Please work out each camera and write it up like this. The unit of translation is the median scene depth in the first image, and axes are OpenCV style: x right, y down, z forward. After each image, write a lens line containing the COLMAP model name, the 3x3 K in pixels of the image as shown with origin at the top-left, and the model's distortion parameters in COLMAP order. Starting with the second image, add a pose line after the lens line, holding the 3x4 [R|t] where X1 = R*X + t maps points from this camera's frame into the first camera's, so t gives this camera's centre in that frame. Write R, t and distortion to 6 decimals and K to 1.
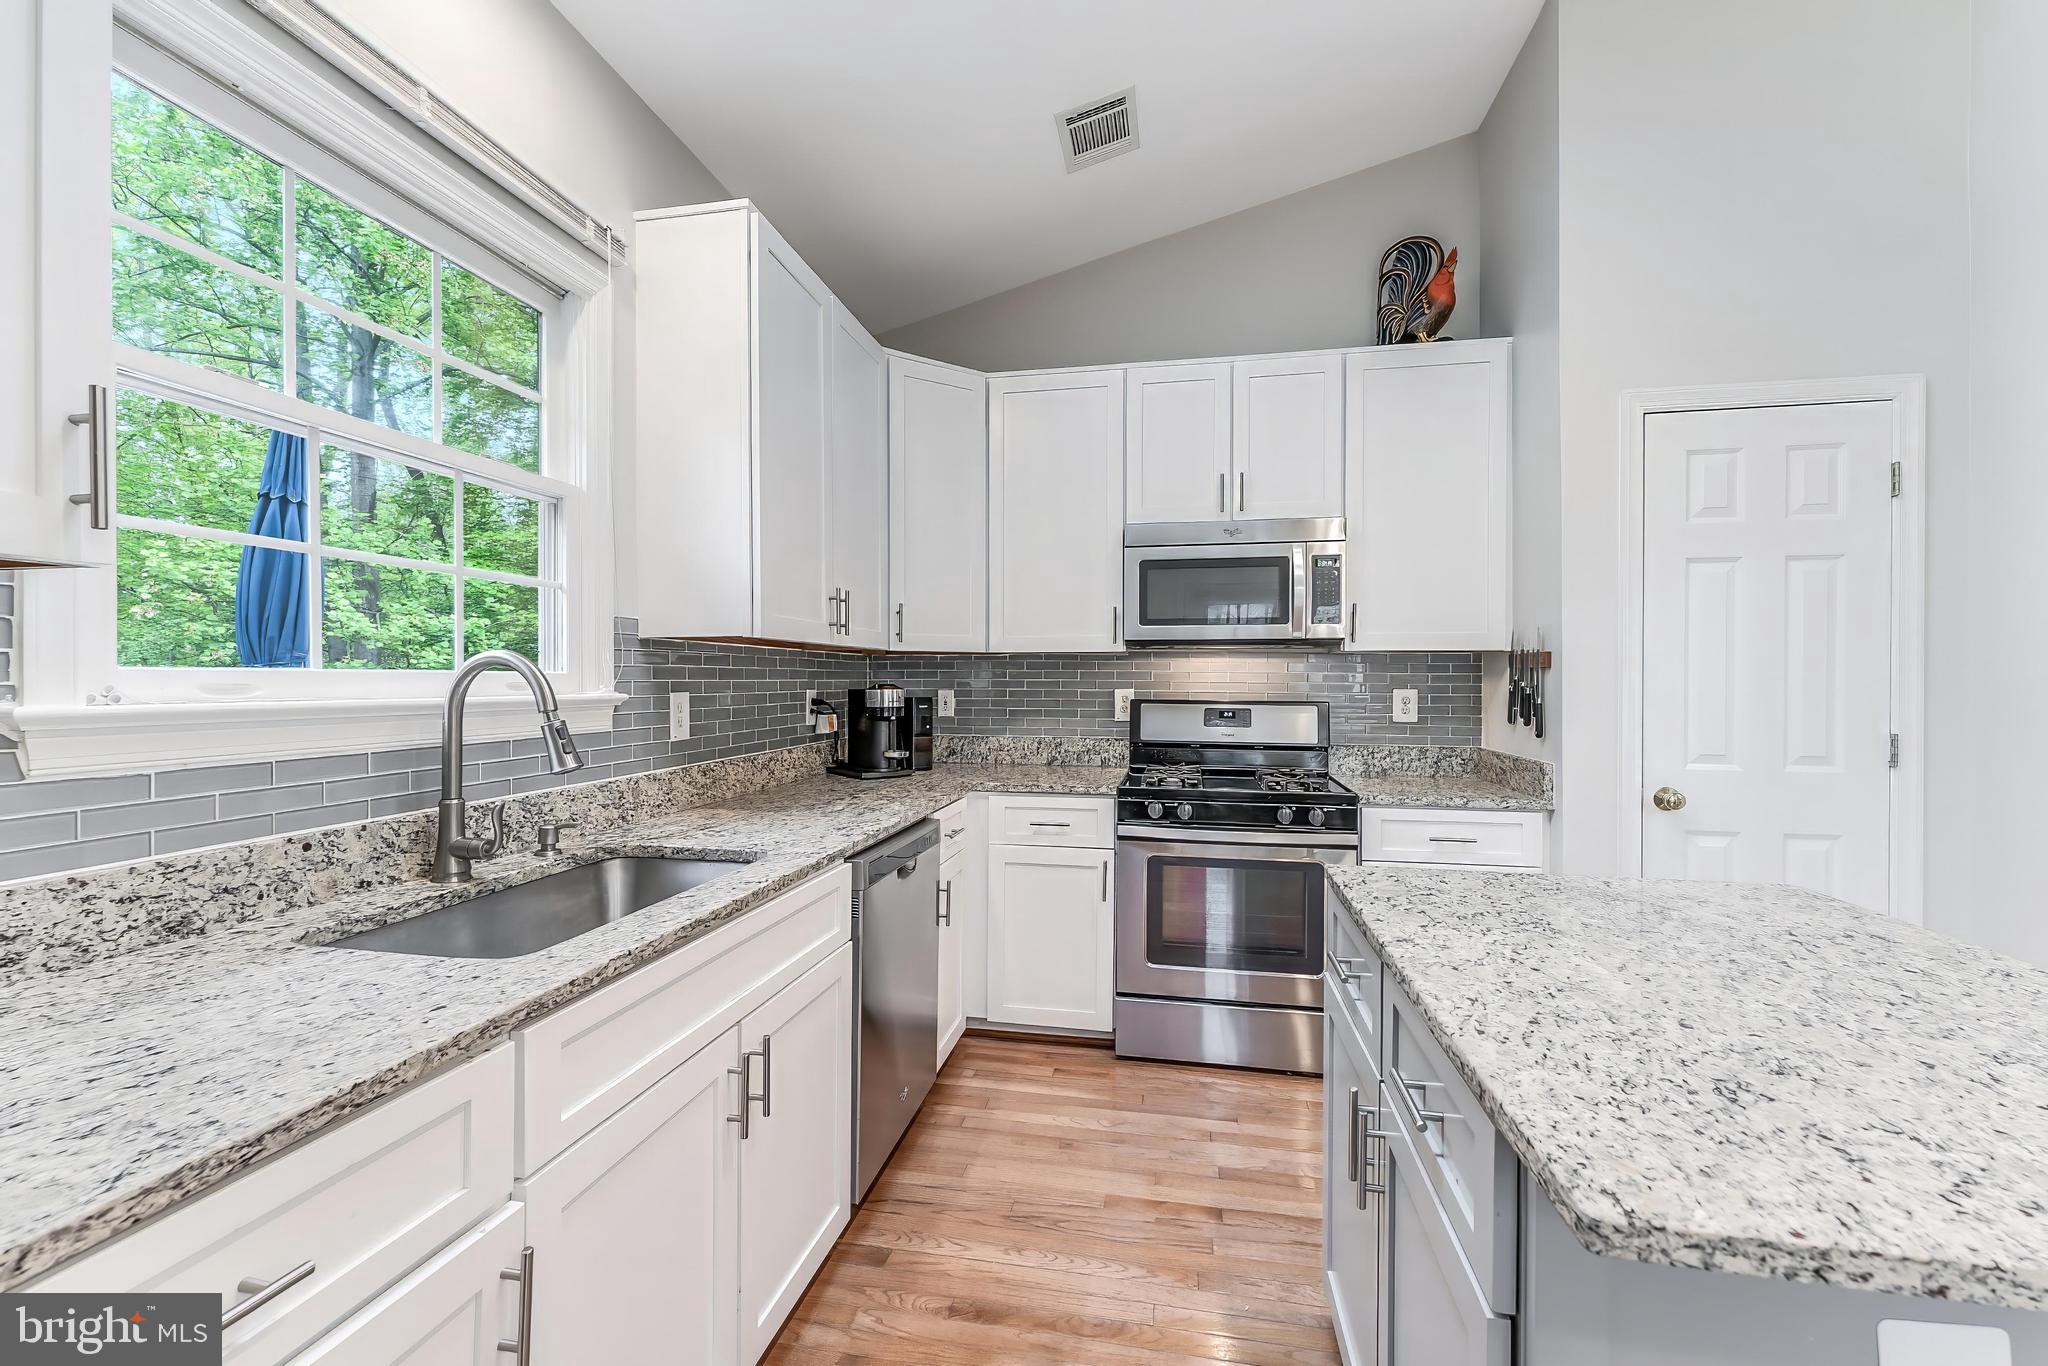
lens RADIAL K [[825.0, 0, 1033.3], [0, 825.0, 685.6], [0, 0, 1]] dist [0.001691, -0.000312]
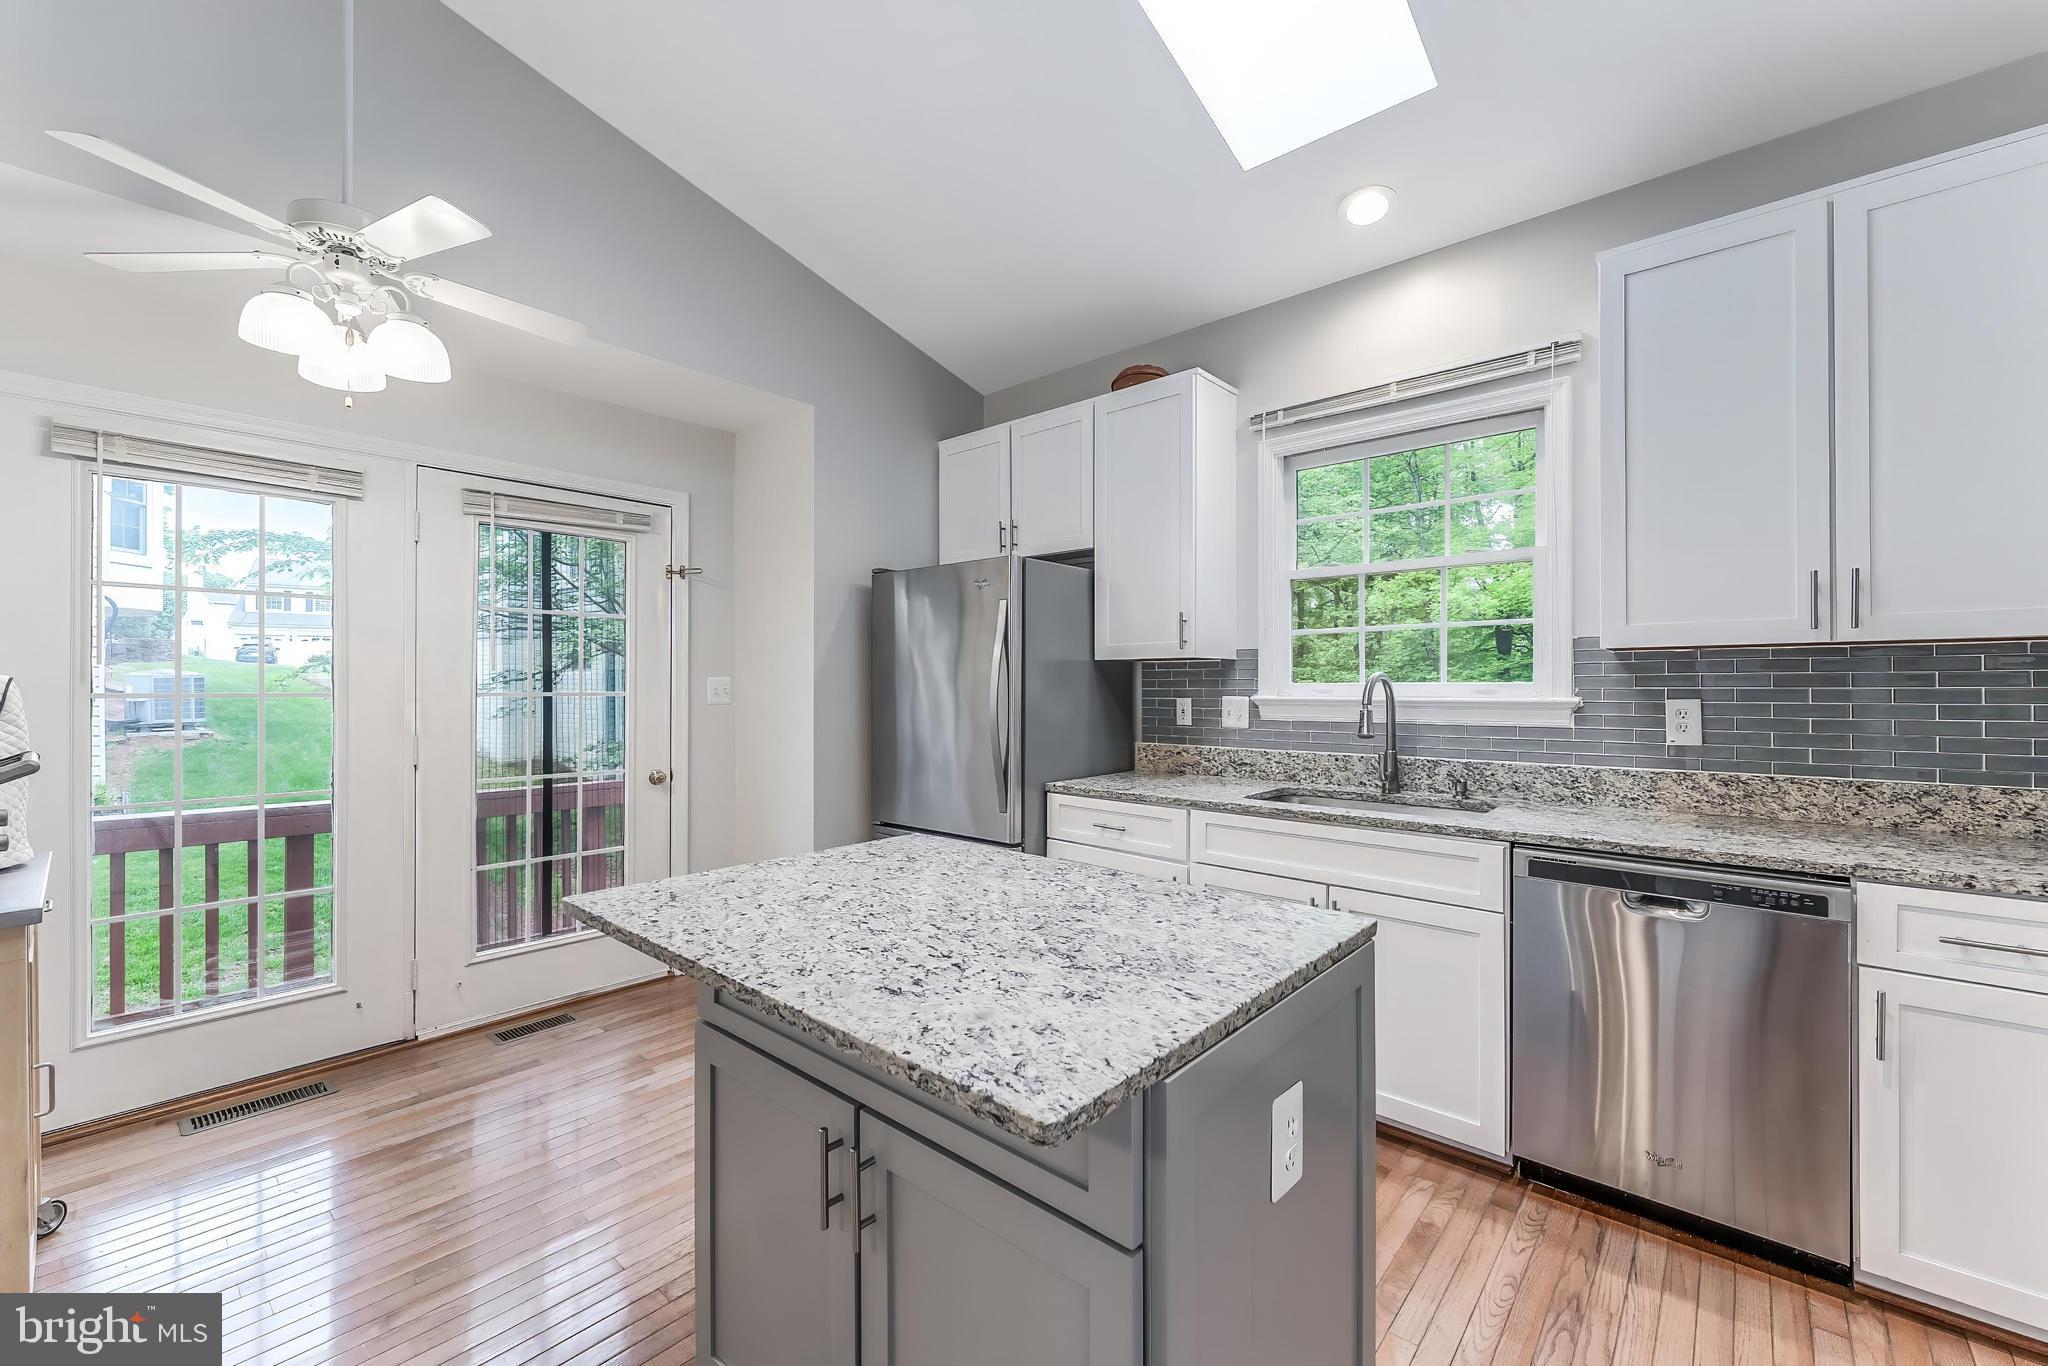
lens RADIAL K [[825.0, 0, 1036.0], [0, 825.0, 682.8], [0, 0, 1]] dist [0.001691, -0.000312]
pose [[-0.501943, -0.005141, -0.864886, 0.859478], [-0.005072, 0.999983, -0.003001, -0.005594], [0.864886, 0.002880, -0.501960, 0.790441]]
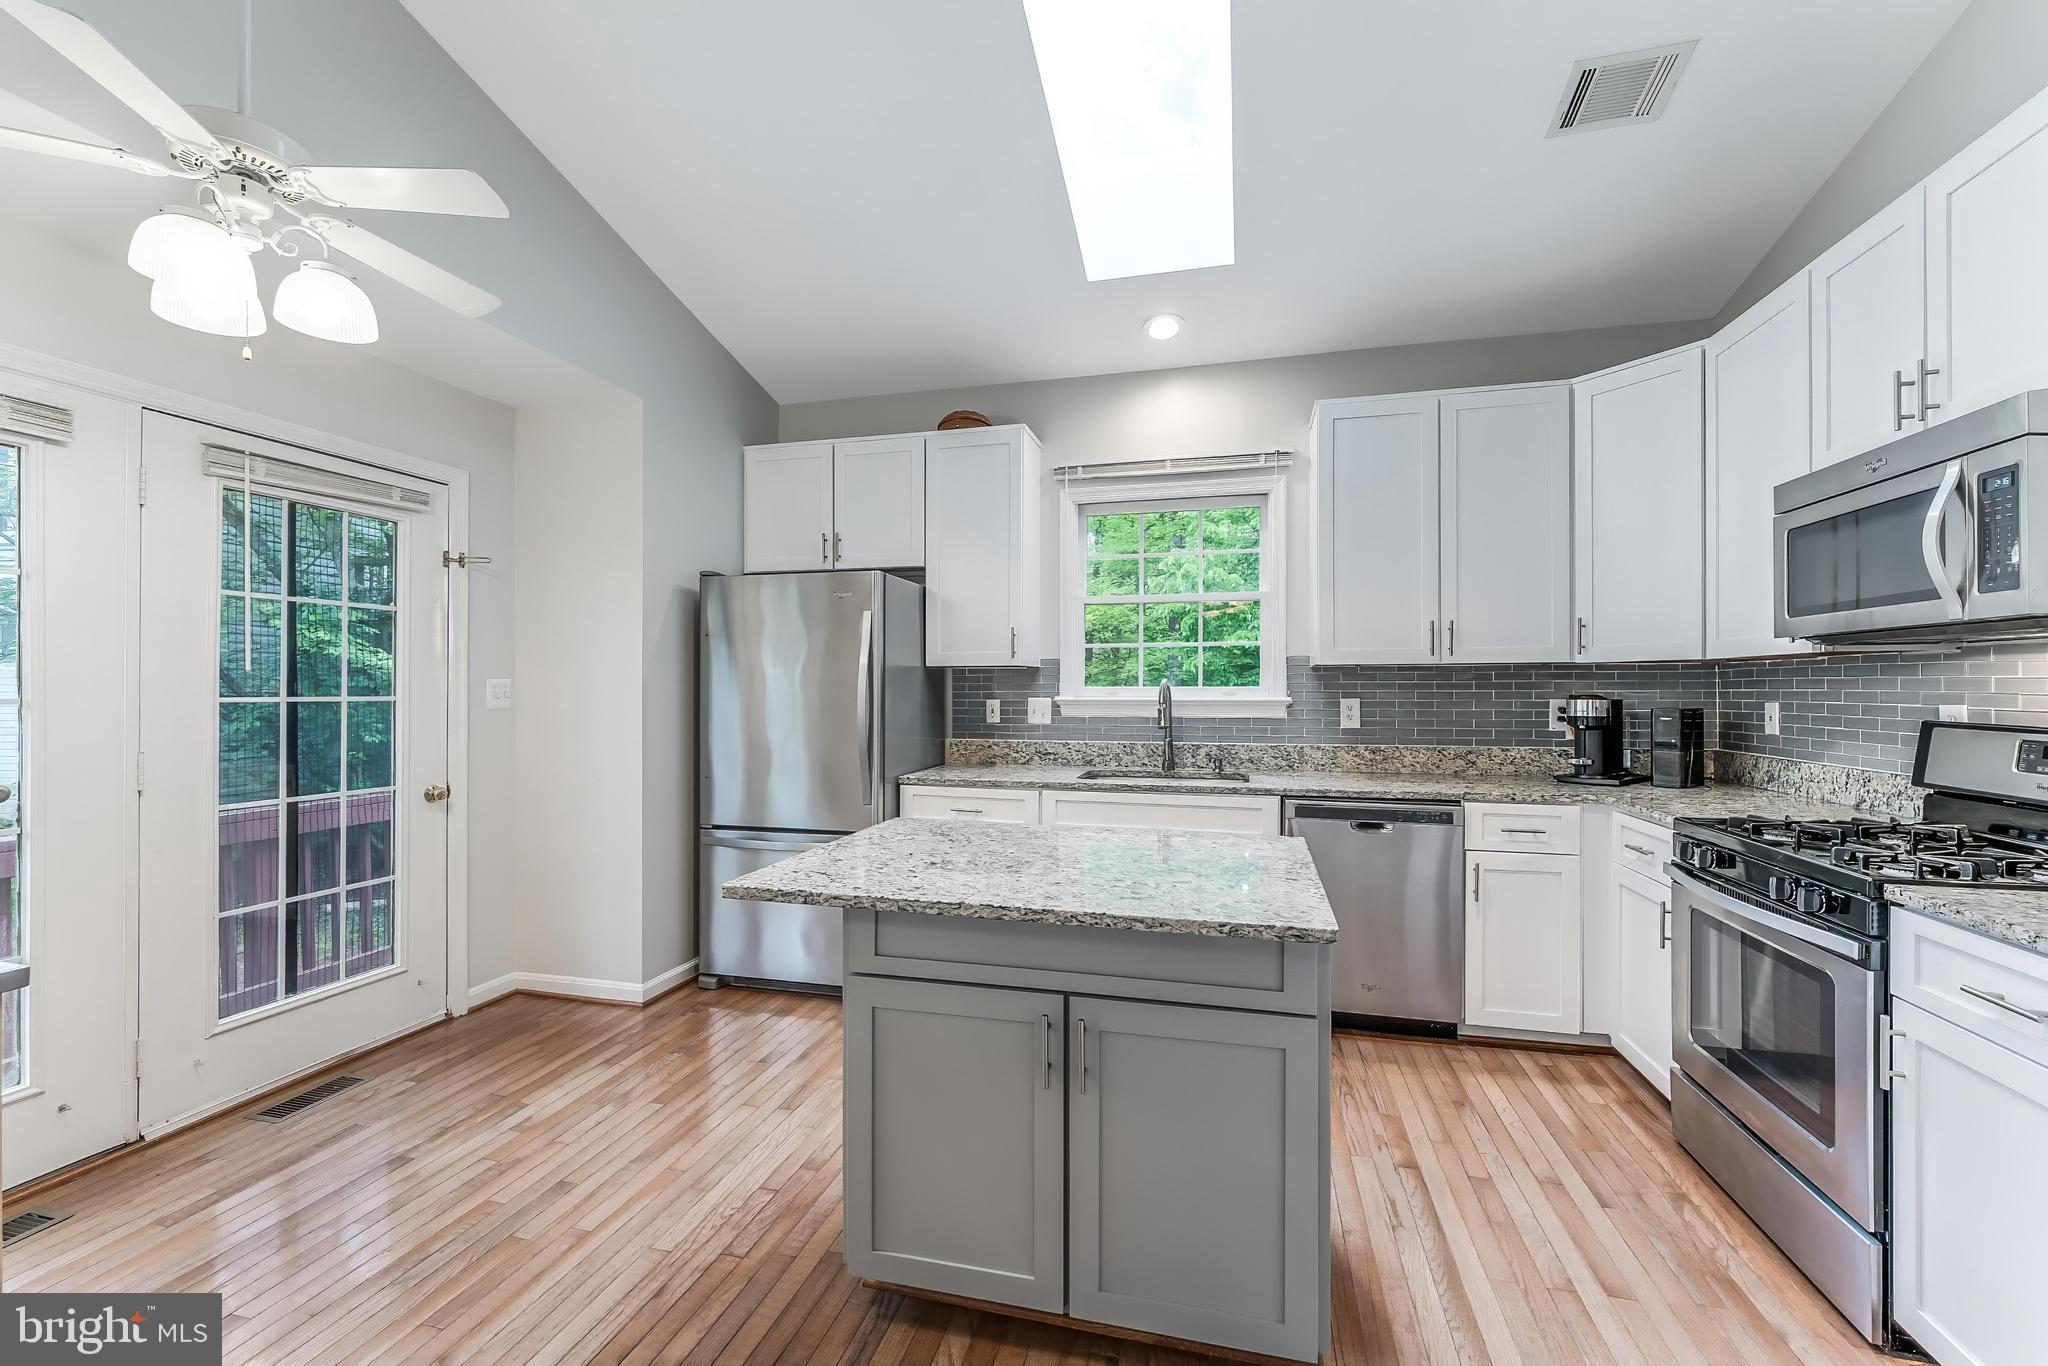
lens RADIAL K [[825.0, 0, 1037.2], [0, 825.0, 689.6], [0, 0, 1]] dist [0.001691, -0.000312]
pose [[-0.056284, 0.000116, -0.998415, 1.164210], [-0.005525, 0.999985, 0.000428, -0.006138], [0.998399, 0.005540, -0.056283, 0.469158]]
